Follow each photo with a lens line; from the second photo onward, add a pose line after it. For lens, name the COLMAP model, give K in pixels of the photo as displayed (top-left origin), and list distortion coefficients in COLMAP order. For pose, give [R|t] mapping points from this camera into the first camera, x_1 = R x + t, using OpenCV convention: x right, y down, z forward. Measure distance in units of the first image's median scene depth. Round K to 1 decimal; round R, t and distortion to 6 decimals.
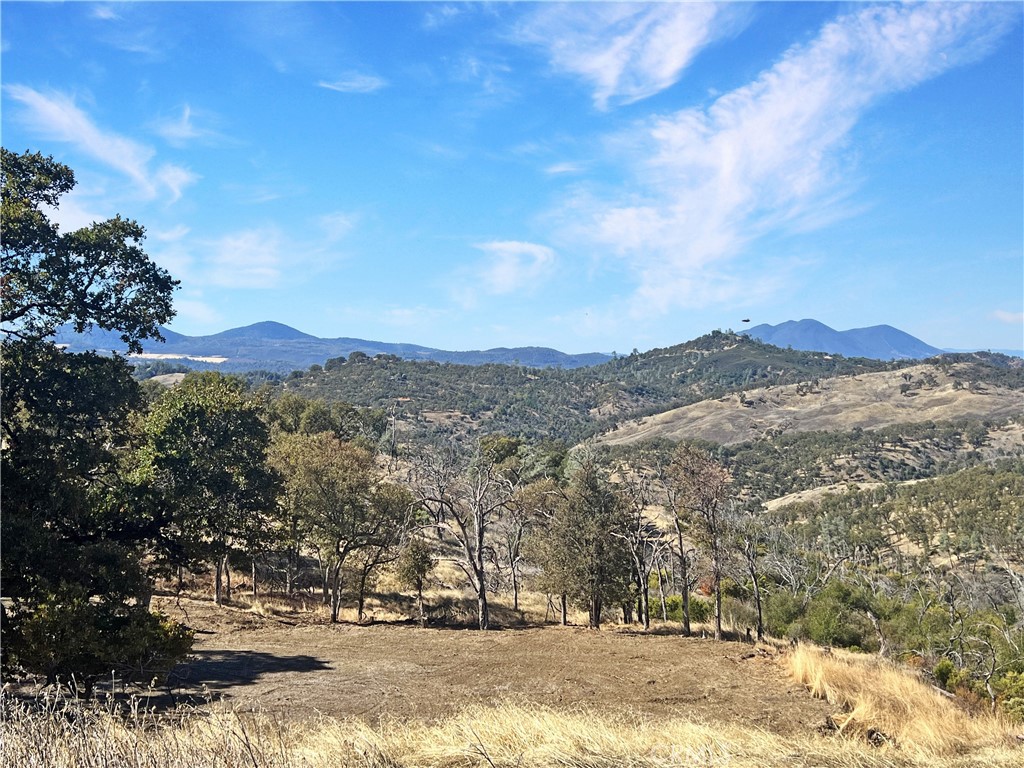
lens RADIAL K [[1177.3, 0, 517.5], [0, 1177.3, 388.2], [0, 0, 1]] dist [-0.176491, 0.000000]
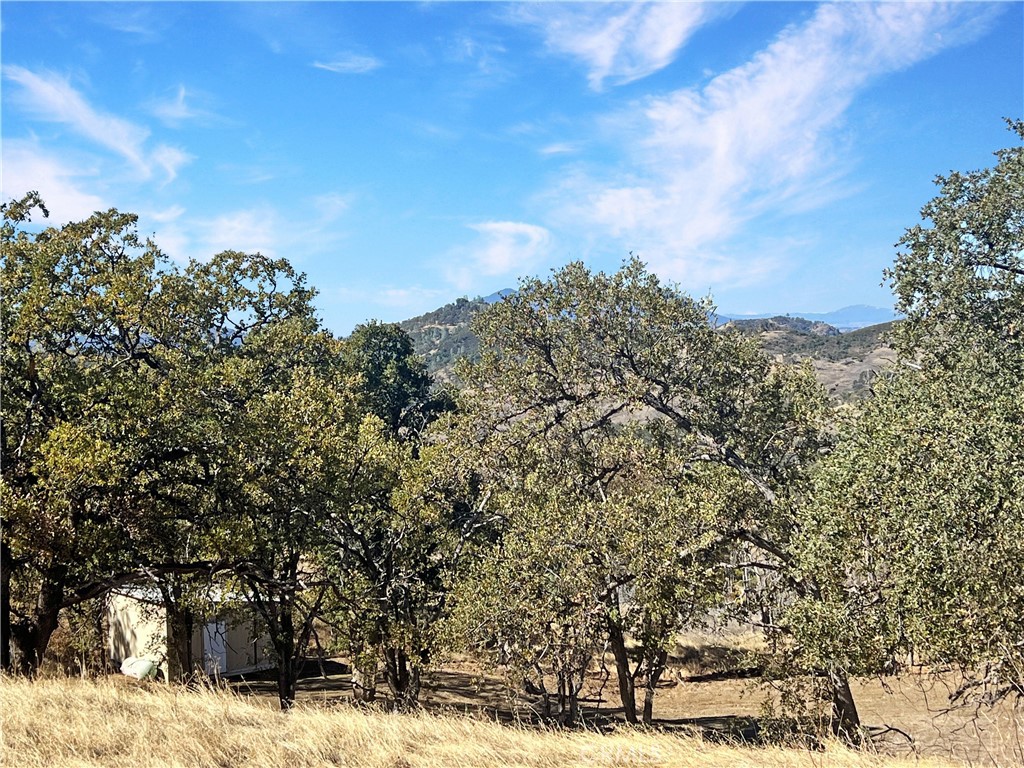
lens RADIAL K [[1534.5, 0, 512.4], [0, 1534.5, 384.2], [0, 0, 1]] dist [-0.196454, 0.000000]
pose [[0.999998, -0.000128, 0.001967, -0.002593], [0.000122, 0.999995, 0.003167, 0.009200], [-0.001967, -0.003166, 0.999993, -0.308604]]
